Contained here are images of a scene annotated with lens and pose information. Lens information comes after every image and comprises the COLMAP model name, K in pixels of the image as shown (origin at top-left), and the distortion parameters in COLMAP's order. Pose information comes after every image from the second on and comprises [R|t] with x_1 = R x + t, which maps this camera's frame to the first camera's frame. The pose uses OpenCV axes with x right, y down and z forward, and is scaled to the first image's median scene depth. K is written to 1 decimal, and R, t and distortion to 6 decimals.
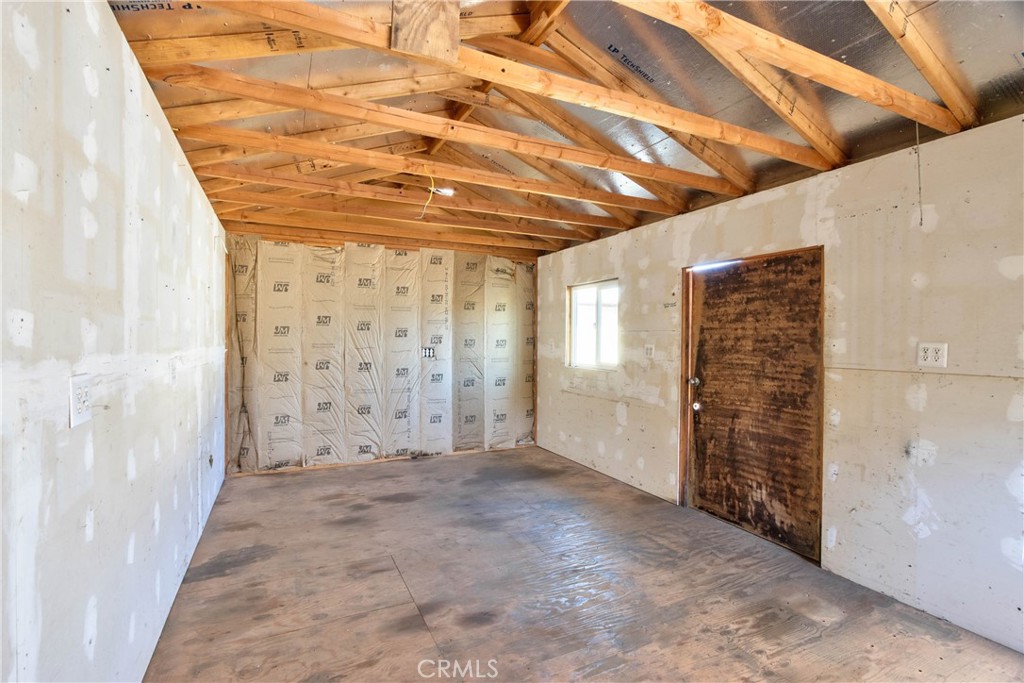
lens RADIAL K [[470.9, 0, 495.8], [0, 470.9, 338.8], [0, 0, 1]] dist [-0.019793, 0.001632]
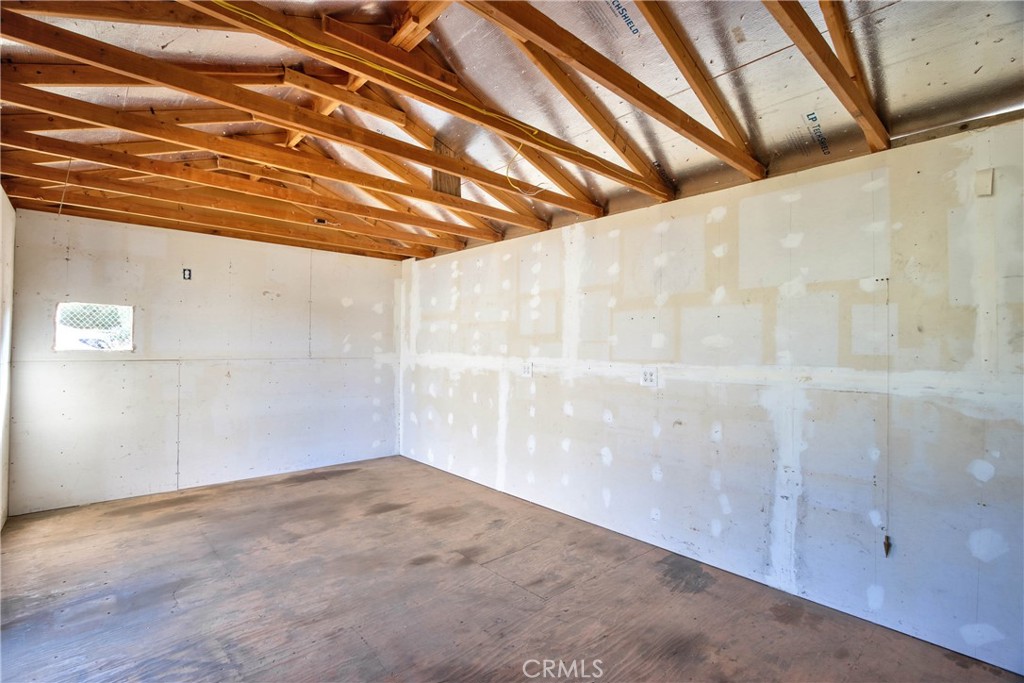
lens RADIAL K [[470.9, 0, 497.6], [0, 470.9, 342.8], [0, 0, 1]] dist [-0.019793, 0.001632]
pose [[-0.957421, -0.027153, -0.287416, 0.077739], [-0.021417, 0.999504, -0.023085, 0.005495], [0.287900, -0.015947, -0.957528, 1.143718]]
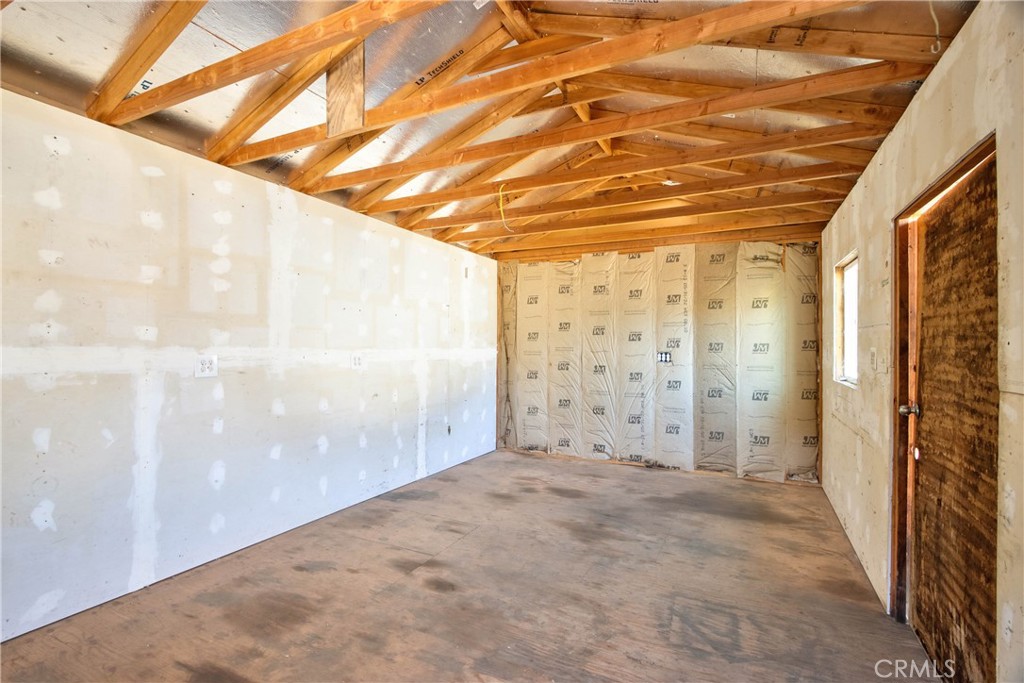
lens RADIAL K [[470.9, 0, 503.9], [0, 470.9, 340.6], [0, 0, 1]] dist [-0.019793, 0.001632]
pose [[0.615413, -0.010055, -0.788141, 0.467525], [-0.001438, 0.999903, -0.013879, 0.010903], [0.788204, 0.009675, 0.615338, 0.204046]]
